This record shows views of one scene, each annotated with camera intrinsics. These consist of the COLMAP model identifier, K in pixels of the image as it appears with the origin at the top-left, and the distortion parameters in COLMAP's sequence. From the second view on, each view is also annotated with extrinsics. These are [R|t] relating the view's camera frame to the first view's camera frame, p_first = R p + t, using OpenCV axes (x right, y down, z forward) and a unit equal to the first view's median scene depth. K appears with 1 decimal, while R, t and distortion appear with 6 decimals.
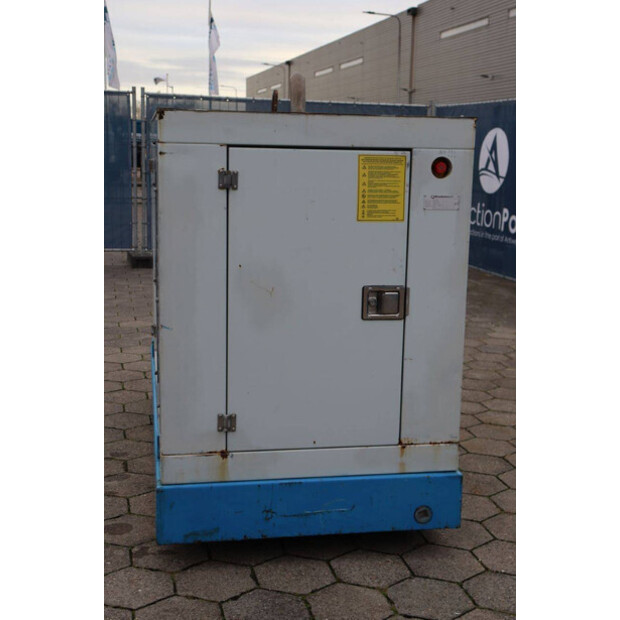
lens RADIAL K [[915.5, 0, 310.0], [0, 915.5, 310.0], [0, 0, 1]] dist [0.022692, 0.545125]
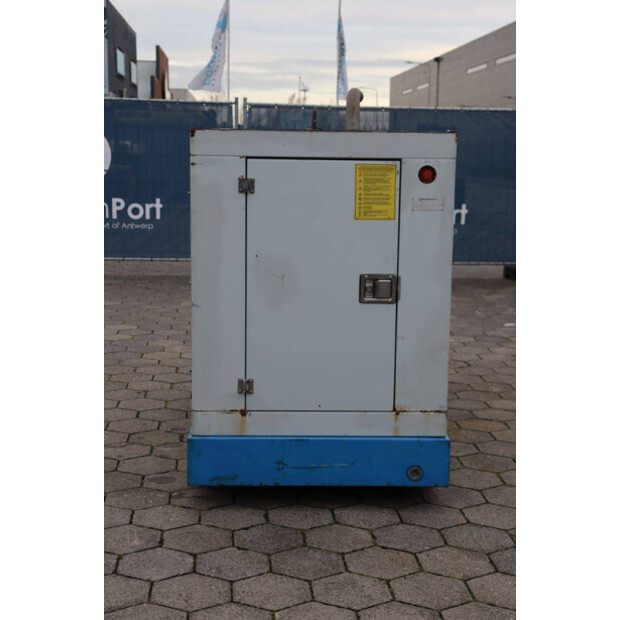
lens RADIAL K [[1034.8, 0, 310.0], [0, 1034.8, 310.0], [0, 0, 1]] dist [0.145787, 0.159438]
pose [[0.989046, 0.015037, -0.146838, 0.190167], [-0.019048, 0.999482, -0.025949, 0.055954], [0.146371, 0.028462, 0.988820, -0.336621]]
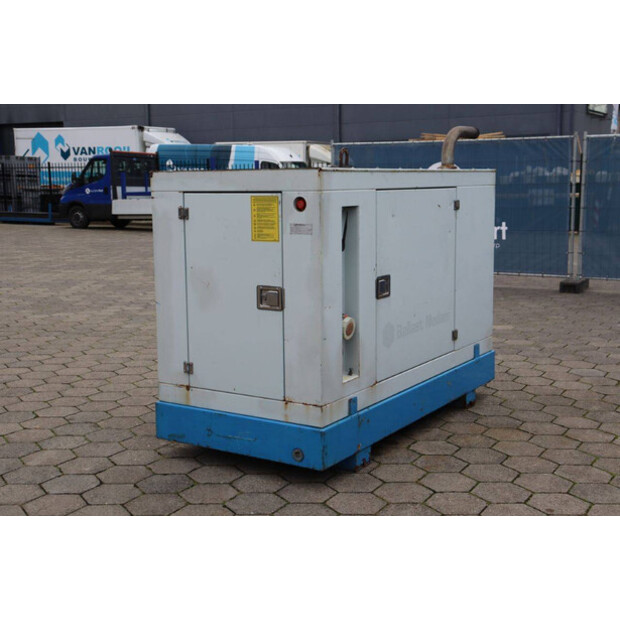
lens RADIAL K [[867.4, 0, 310.0], [0, 867.4, 310.0], [0, 0, 1]] dist [0.072045, 0.006898]
pose [[0.728308, 0.072480, -0.681406, 1.055864], [-0.094682, 0.995497, 0.004690, -0.001732], [0.678678, 0.061101, 0.731890, 0.046700]]
